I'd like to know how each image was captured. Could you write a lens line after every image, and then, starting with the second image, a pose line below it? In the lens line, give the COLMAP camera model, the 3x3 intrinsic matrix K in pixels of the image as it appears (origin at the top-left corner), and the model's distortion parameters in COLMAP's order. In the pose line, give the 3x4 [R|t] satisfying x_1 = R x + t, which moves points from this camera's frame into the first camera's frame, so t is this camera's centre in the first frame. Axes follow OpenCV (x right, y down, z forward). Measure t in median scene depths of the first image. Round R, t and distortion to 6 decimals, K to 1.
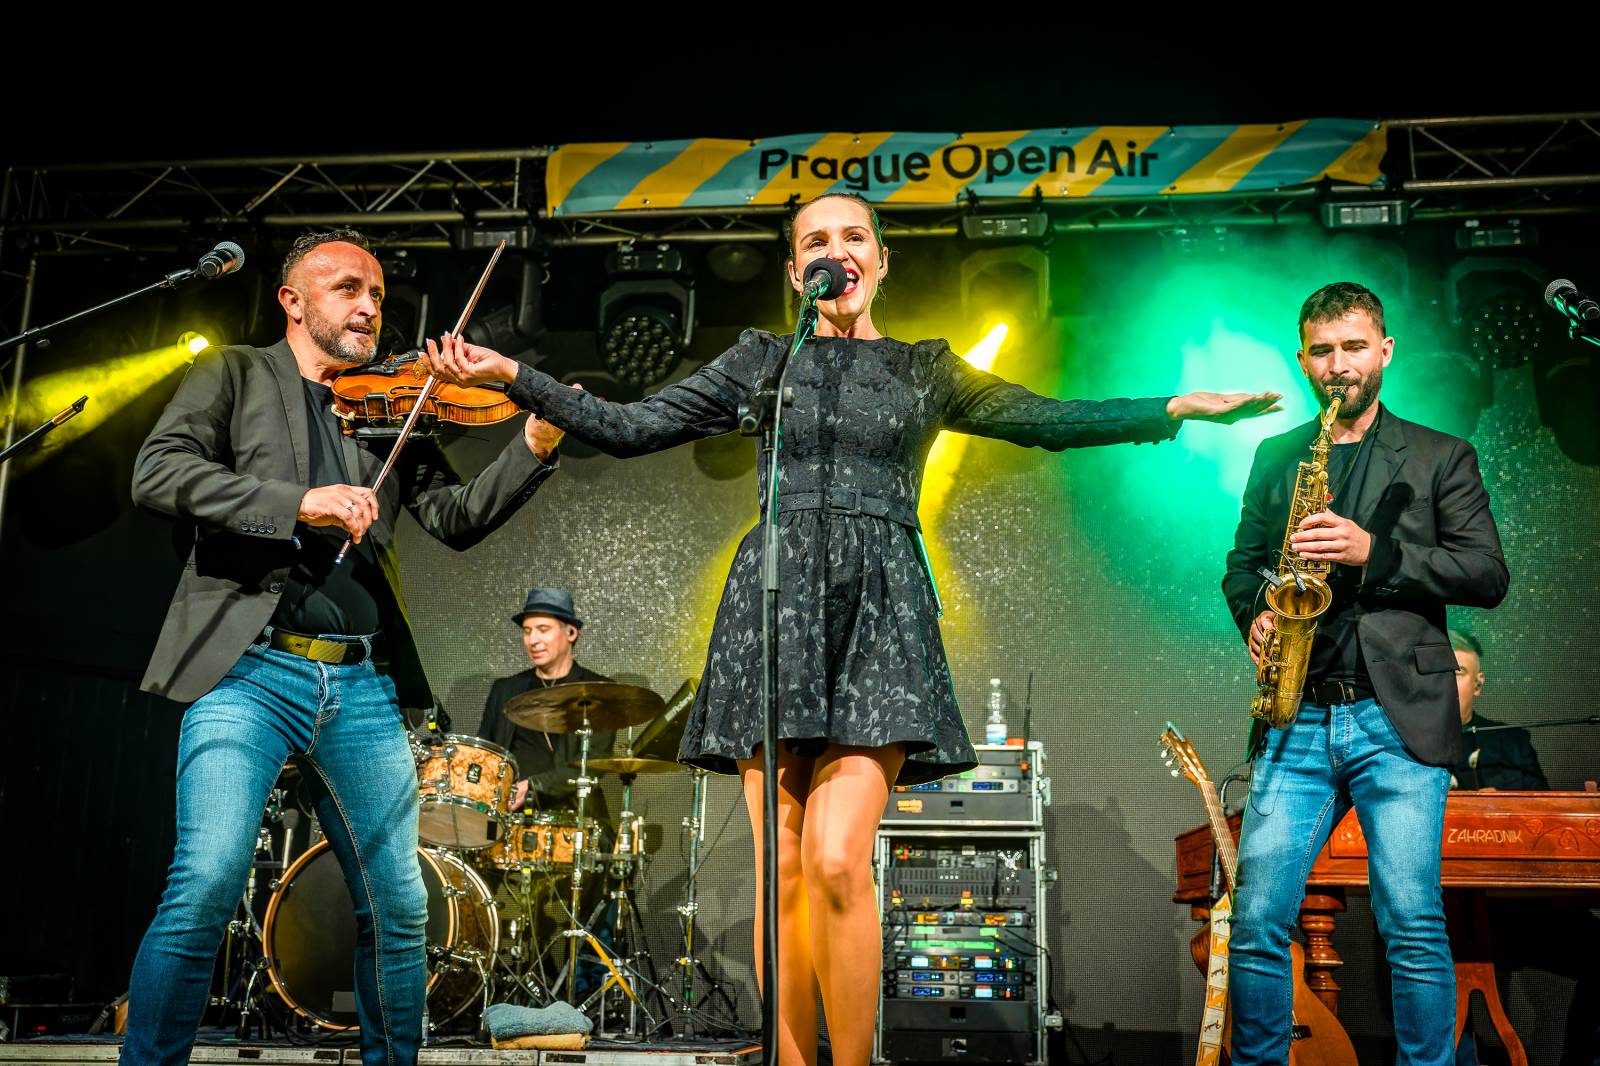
lens RADIAL K [[1742.7, 0, 852.8], [0, 1742.7, 511.5], [0, 0, 1]] dist [0.040907, -0.007524]
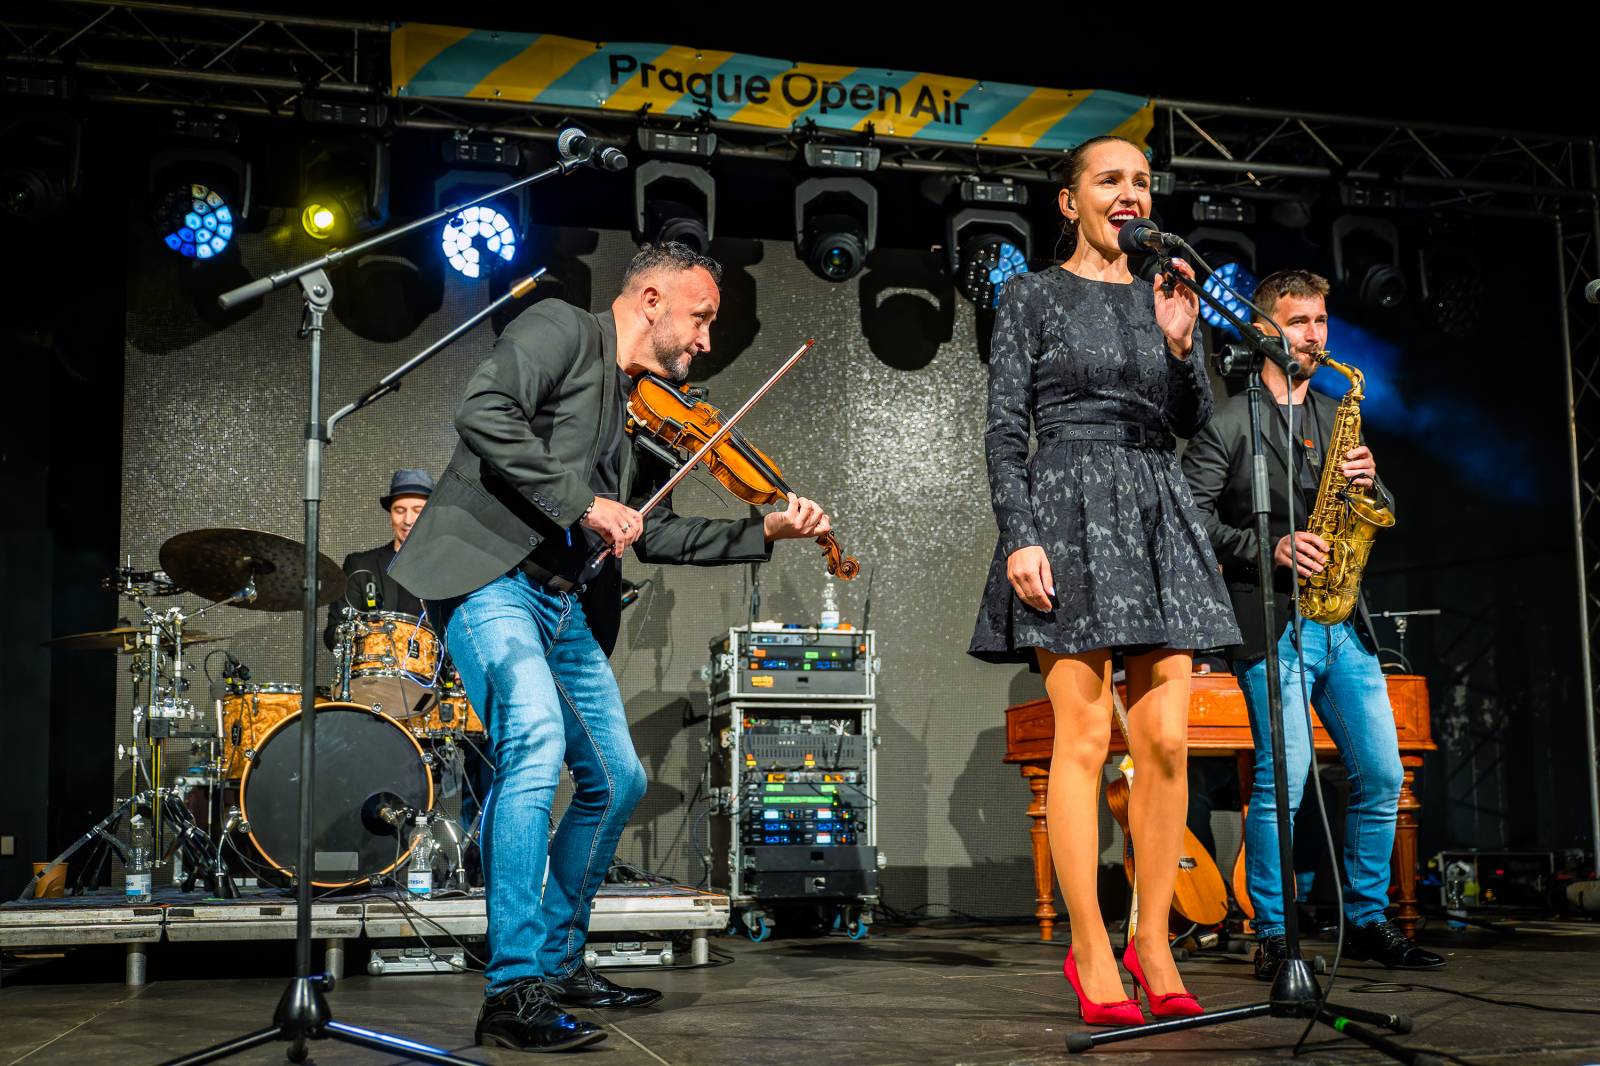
lens RADIAL K [[1577.8, 0, 803.1], [0, 1577.8, 667.5], [0, 0, 1]] dist [0.009031, -0.013199]
pose [[0.948959, 0.007239, 0.315315, -0.241790], [-0.057311, 0.987051, 0.149820, 0.004627], [-0.310148, -0.160244, 0.937086, 0.031783]]
